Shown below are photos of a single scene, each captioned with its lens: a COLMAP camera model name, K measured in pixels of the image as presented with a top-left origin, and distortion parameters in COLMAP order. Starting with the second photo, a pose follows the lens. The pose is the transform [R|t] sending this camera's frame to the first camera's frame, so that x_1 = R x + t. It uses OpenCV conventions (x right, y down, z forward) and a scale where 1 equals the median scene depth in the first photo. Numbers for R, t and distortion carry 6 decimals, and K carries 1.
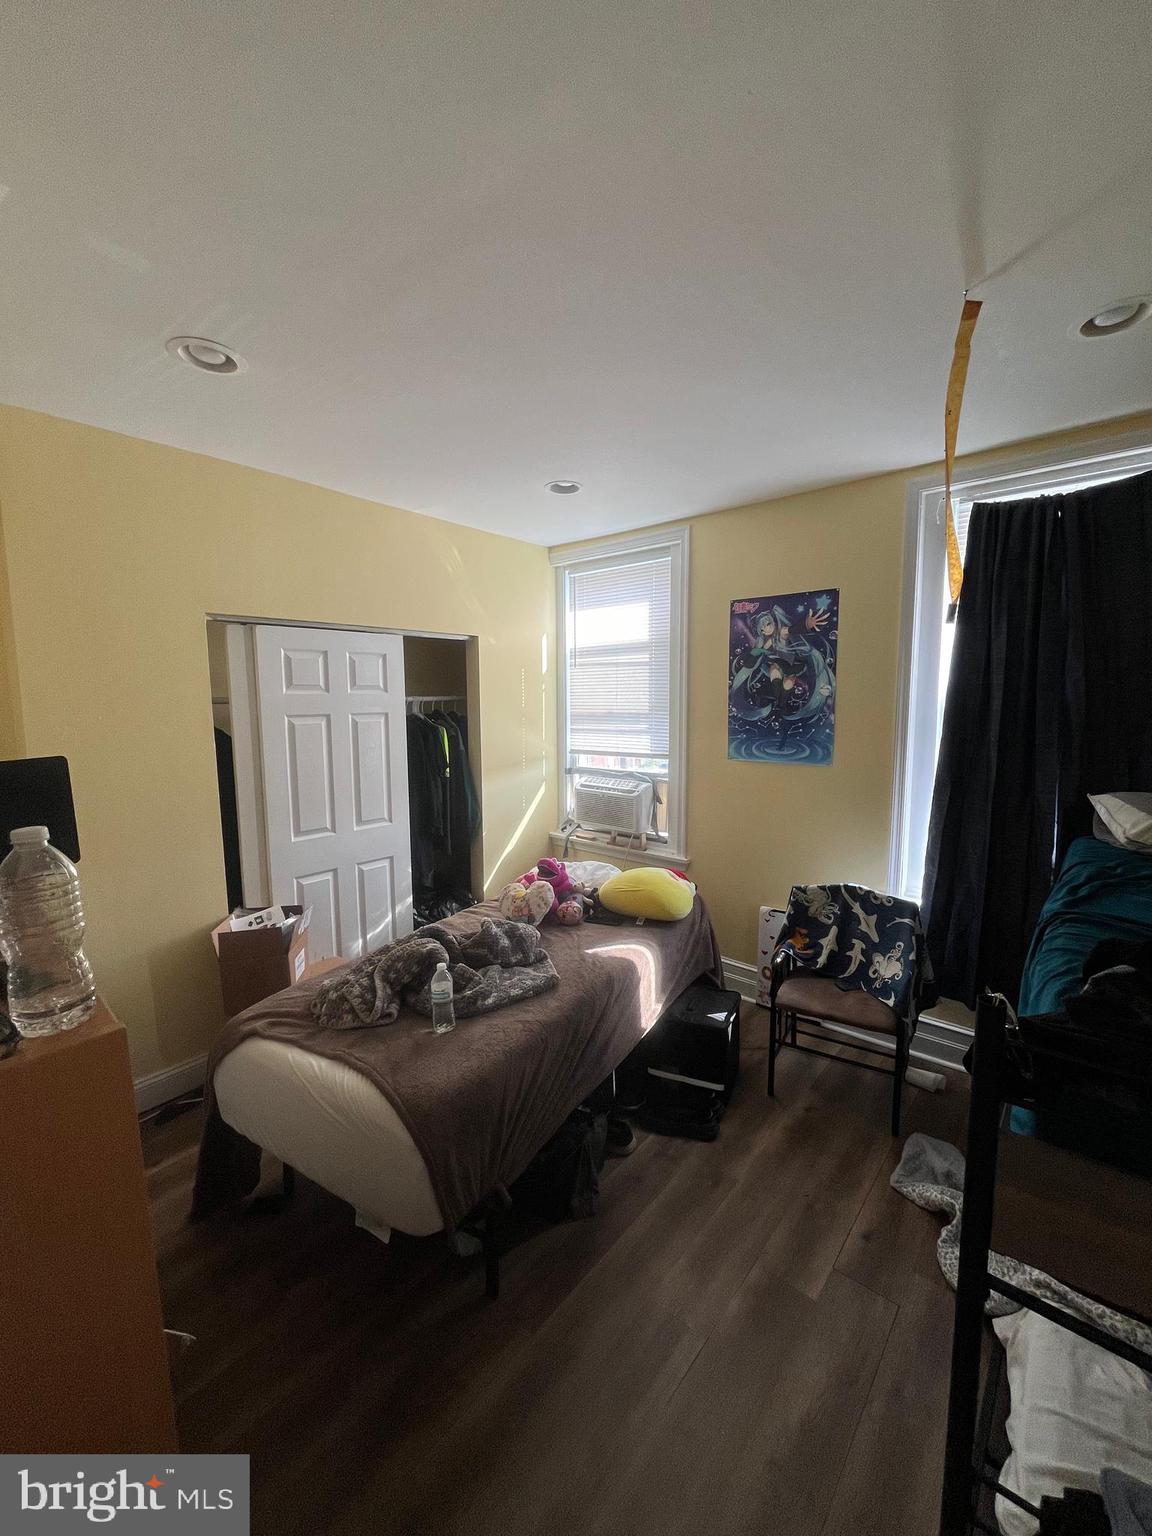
lens RADIAL K [[615.9, 0, 577.8], [0, 615.9, 766.2], [0, 0, 1]] dist [-0.004318, 0.000417]
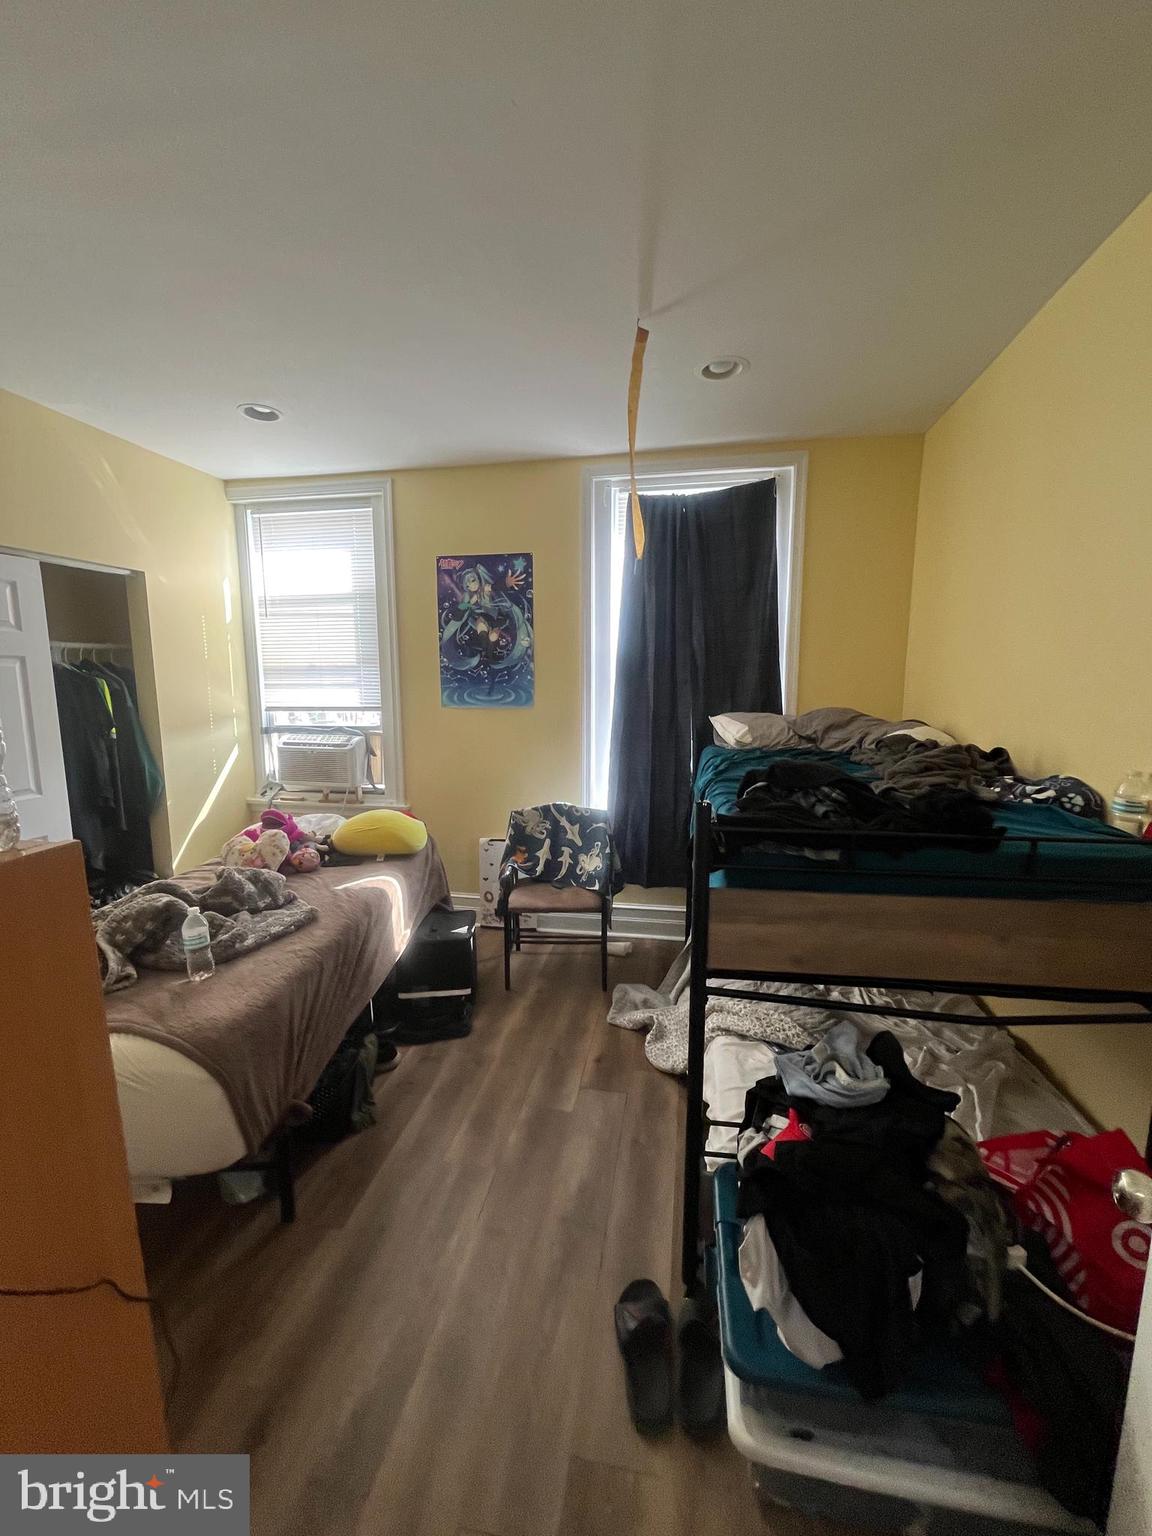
lens RADIAL K [[615.9, 0, 573.9], [0, 615.9, 766.0], [0, 0, 1]] dist [-0.004318, 0.000417]
pose [[0.866580, -0.067716, 0.494423, -0.120018], [0.051323, 0.997591, 0.046675, 0.068068], [-0.496392, -0.015073, 0.867968, -0.056215]]
